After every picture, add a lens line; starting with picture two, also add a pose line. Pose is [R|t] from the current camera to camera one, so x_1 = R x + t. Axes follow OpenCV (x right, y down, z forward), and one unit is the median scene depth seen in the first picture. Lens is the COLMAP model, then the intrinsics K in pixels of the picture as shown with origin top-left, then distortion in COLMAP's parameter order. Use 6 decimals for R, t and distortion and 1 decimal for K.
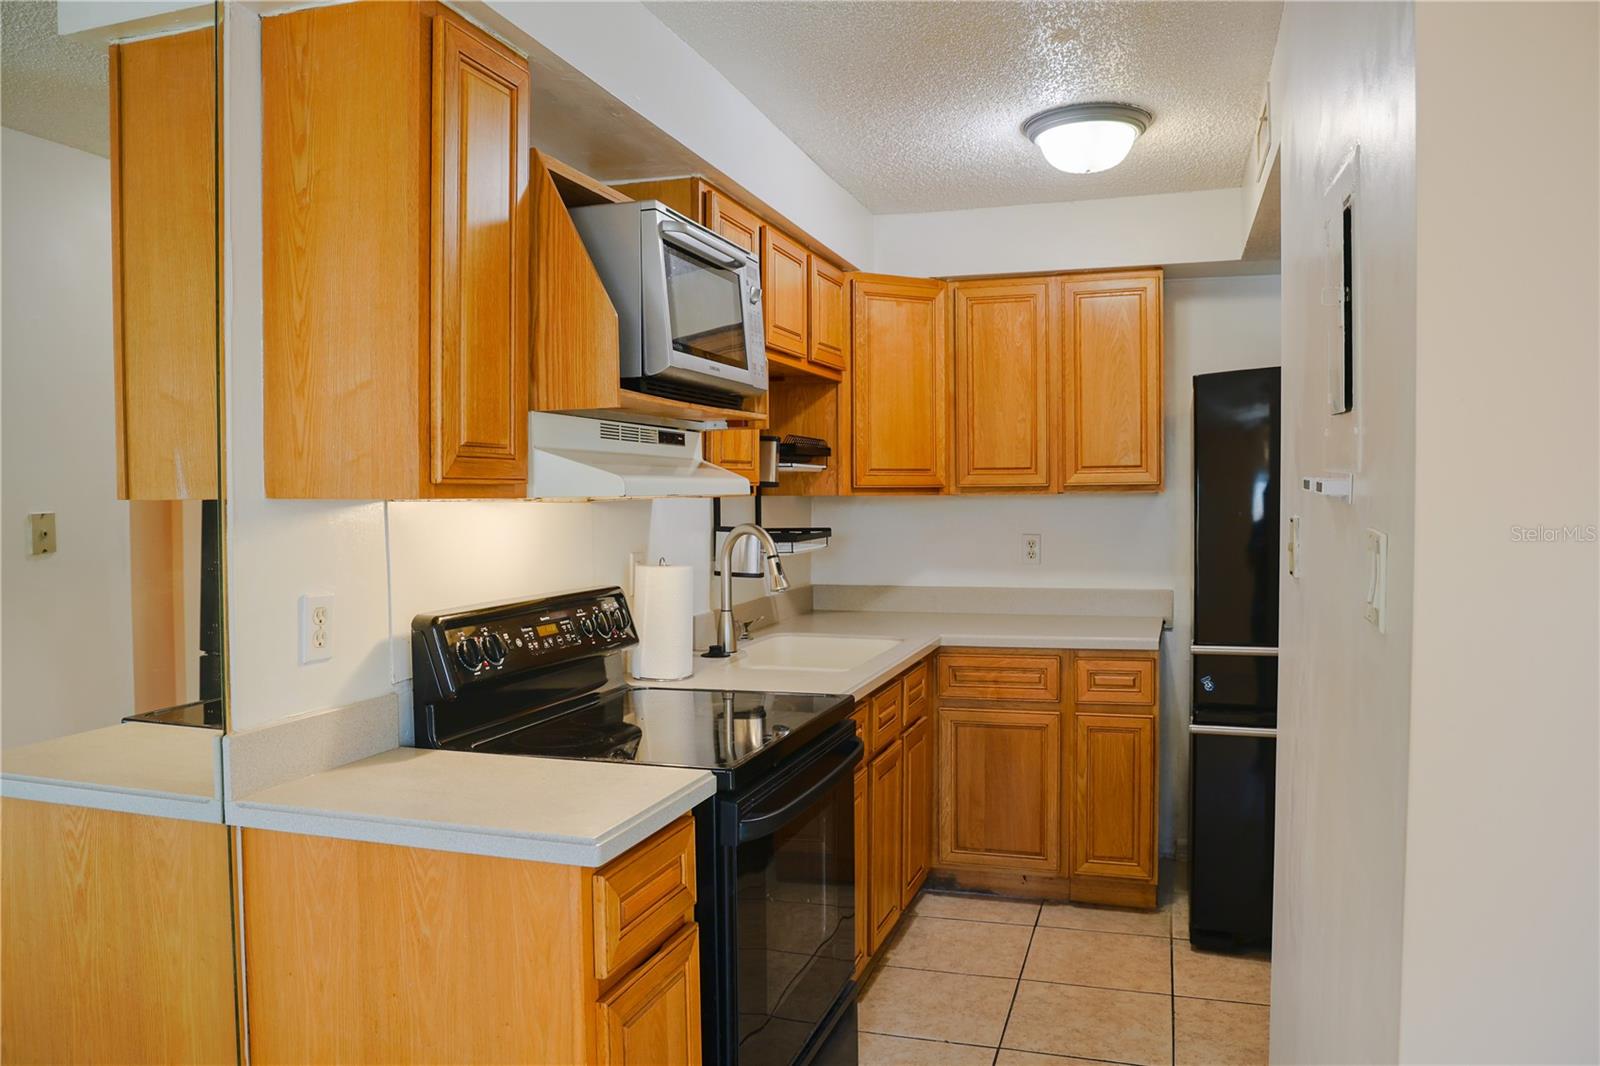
lens RADIAL K [[1157.4, 0, 803.0], [0, 1157.4, 534.2], [0, 0, 1]] dist [-0.097637, 0.073567]
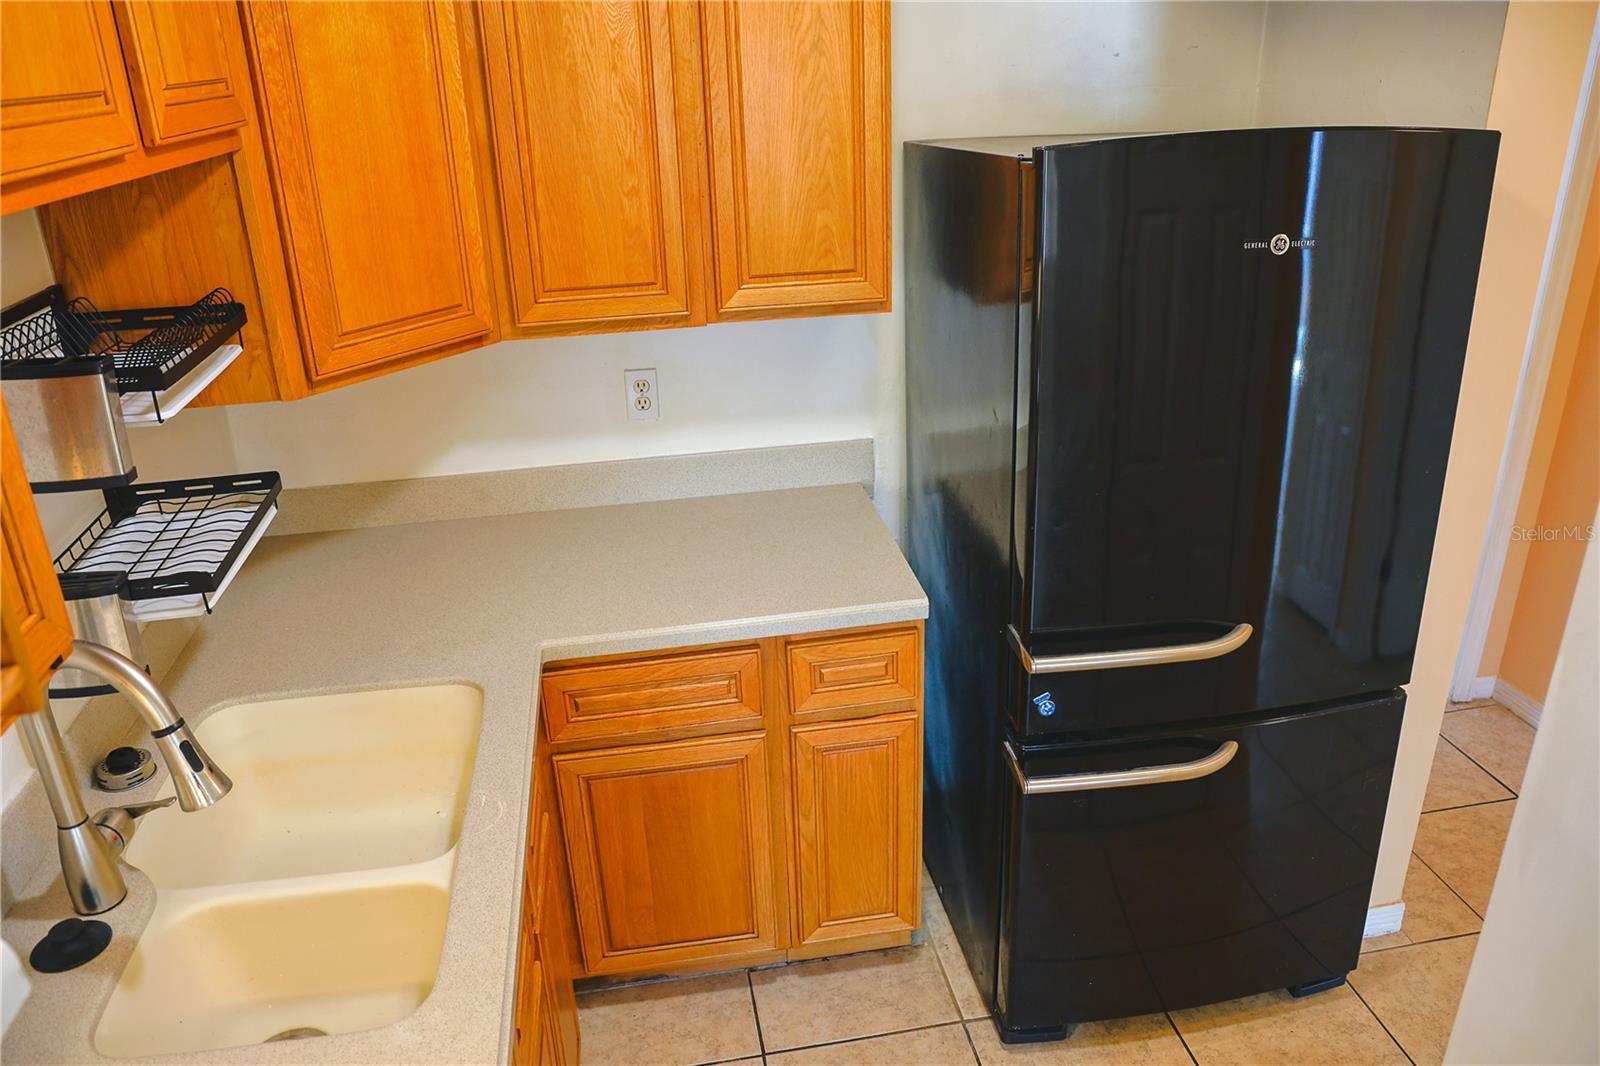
lens RADIAL K [[1157.4, 0, 803.0], [0, 1157.4, 534.2], [0, 0, 1]] dist [-0.097637, 0.073567]
pose [[0.886214, -0.198875, 0.418418, 0.015127], [0.038635, 0.931752, 0.361033, -0.147110], [-0.461663, -0.303786, 0.833416, 0.527396]]
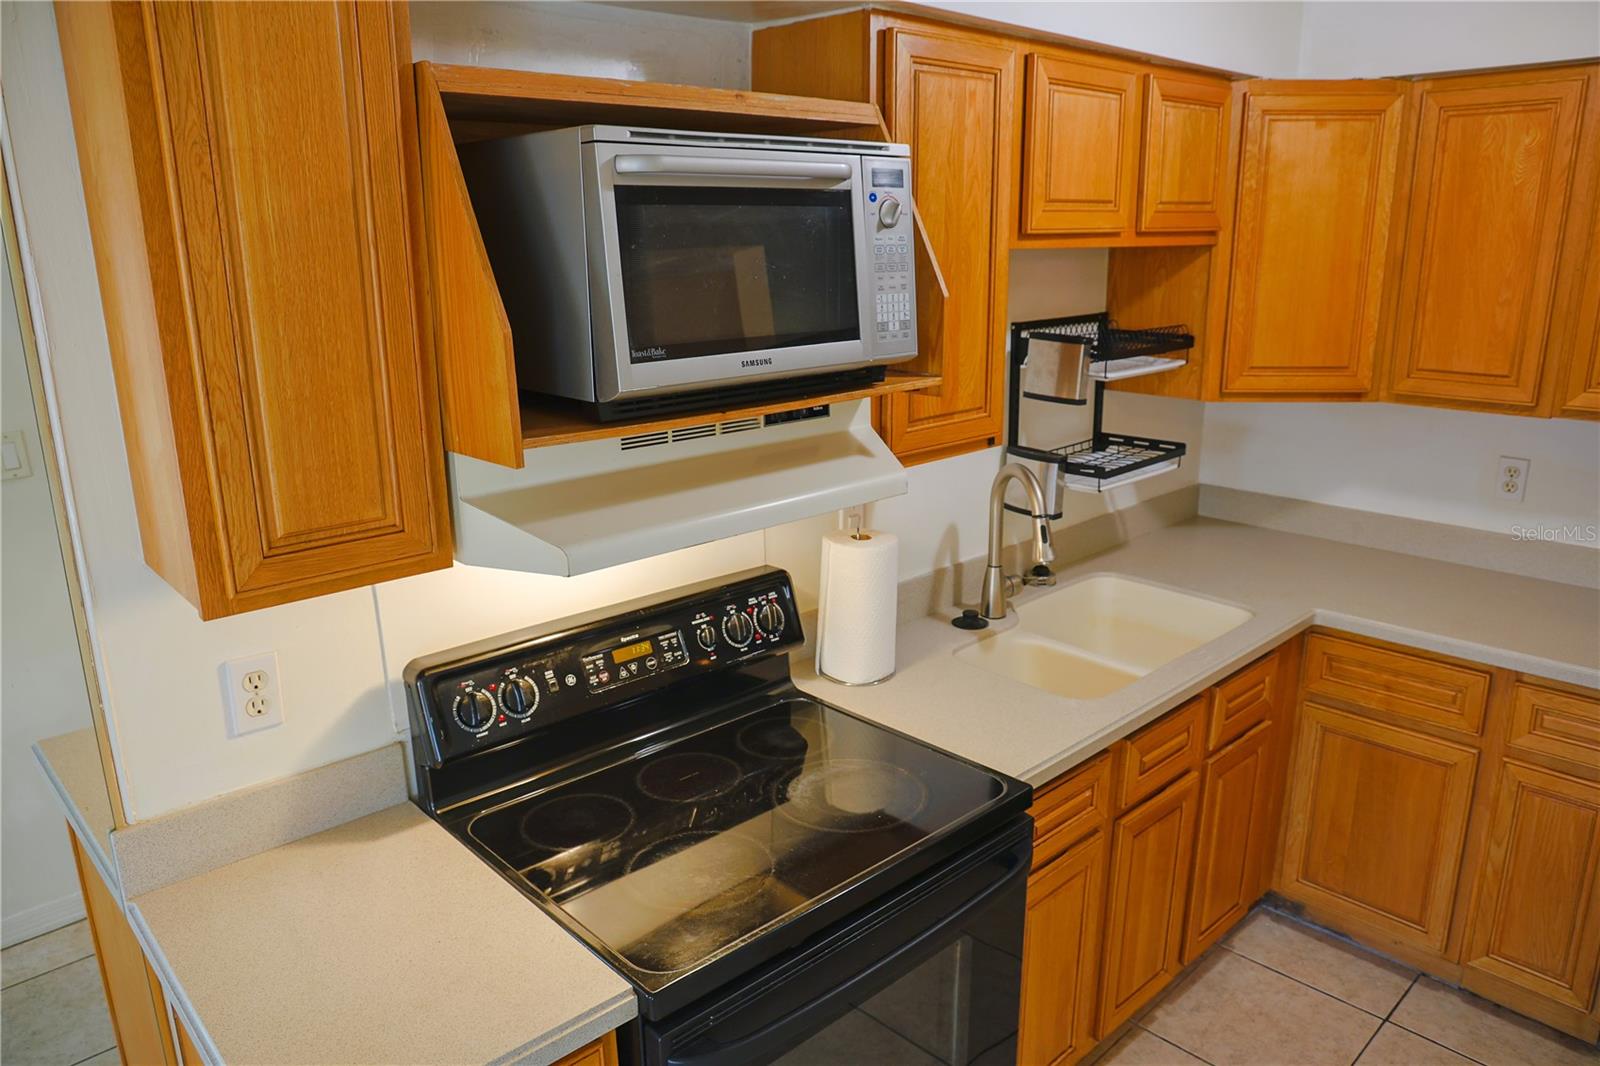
lens RADIAL K [[1101.1, 0, 802.6], [0, 1101.1, 532.7], [0, 0, 1]] dist [-0.092031, 0.063643]
pose [[0.873801, 0.124996, -0.469945, 0.152265], [-0.011412, 0.971405, 0.237154, -0.118931], [0.486151, -0.201862, 0.850241, 0.278161]]
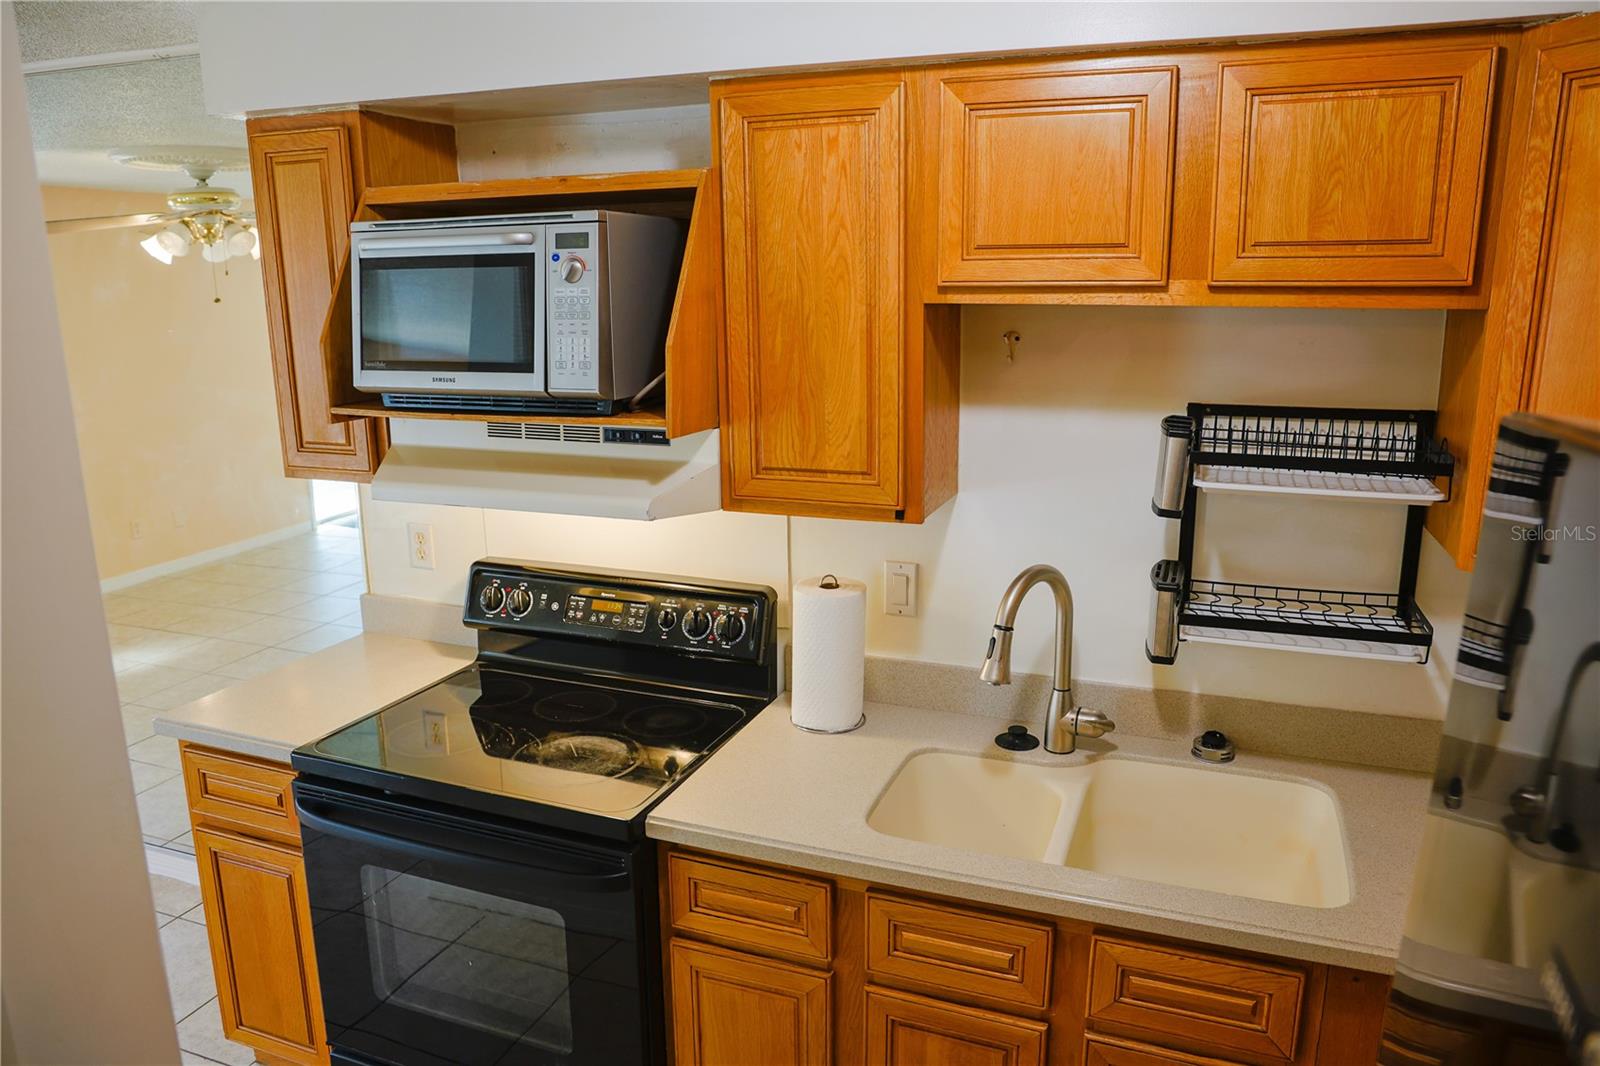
lens RADIAL K [[1085.7, 0, 800.0], [0, 1085.7, 533.0], [0, 0, 1]] dist [-0.094281, 0.055473]
pose [[-0.044540, 0.230142, -0.972137, 0.460139], [-0.030622, 0.972331, 0.231591, -0.138837], [0.998538, 0.040083, -0.036260, 0.792542]]
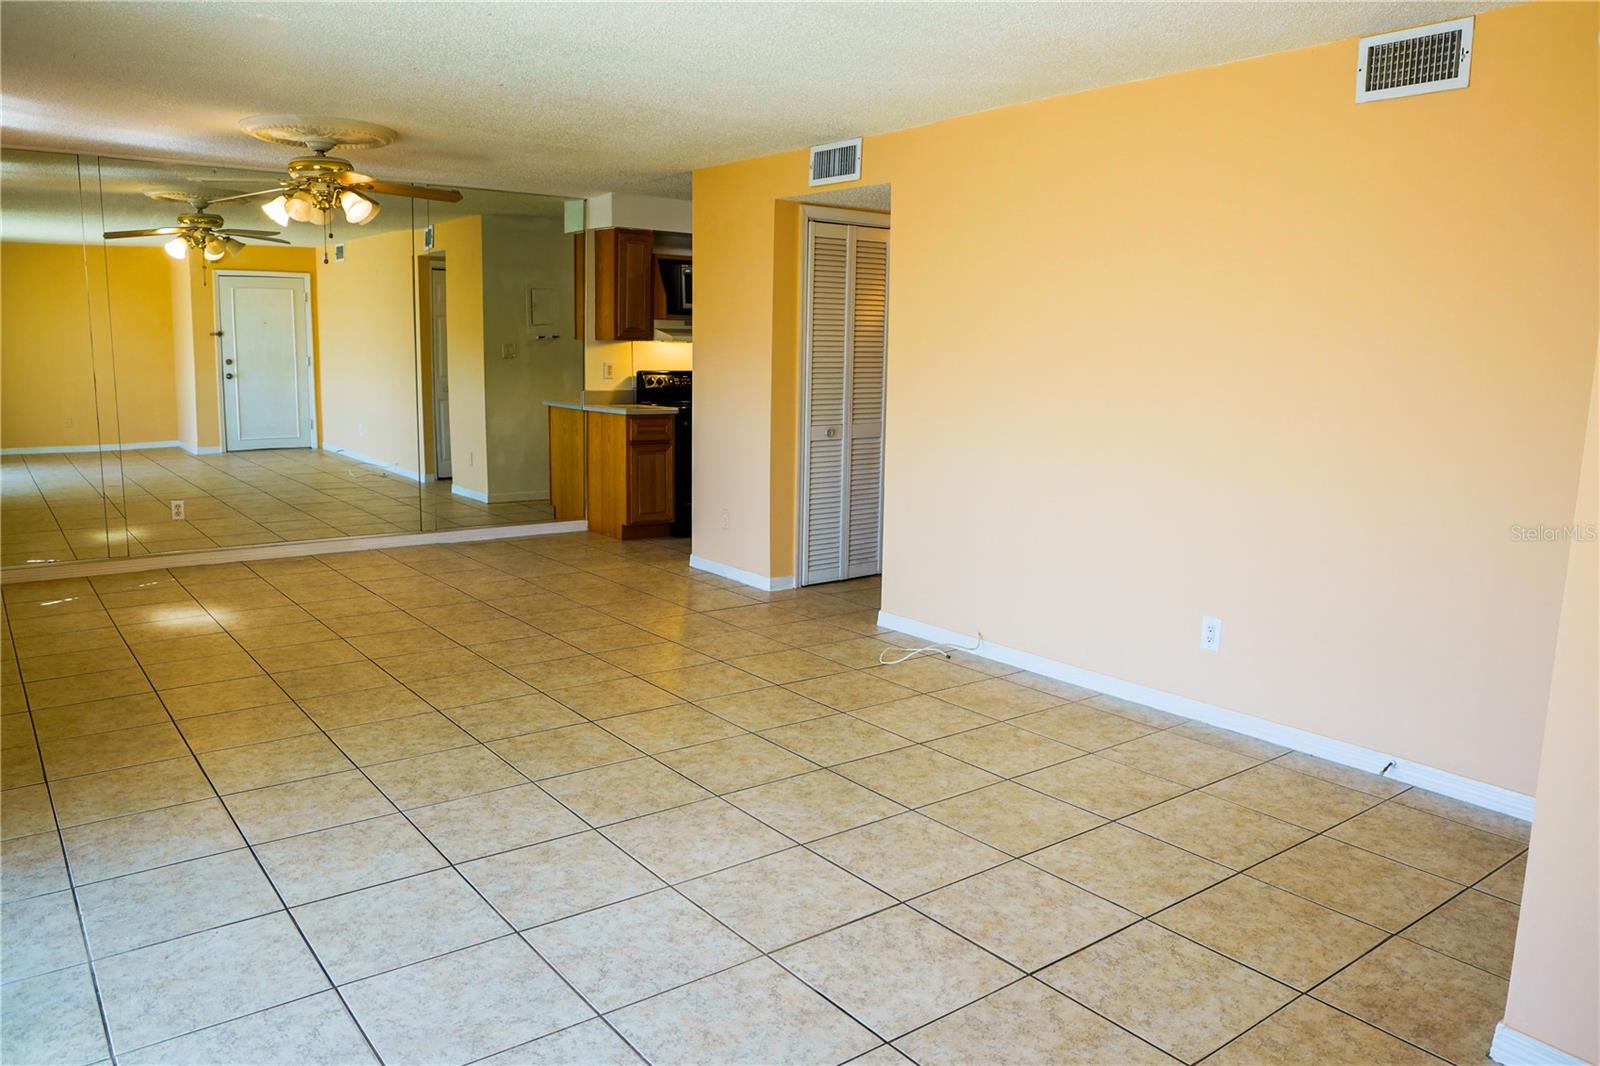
lens RADIAL K [[1157.4, 0, 803.0], [0, 1157.4, 534.2], [0, 0, 1]] dist [-0.097637, 0.073567]
pose [[0.822950, 0.112042, -0.556956, 1.372744], [-0.041728, 0.989633, 0.137426, 0.034306], [0.566579, -0.089854, 0.819093, -1.132513]]
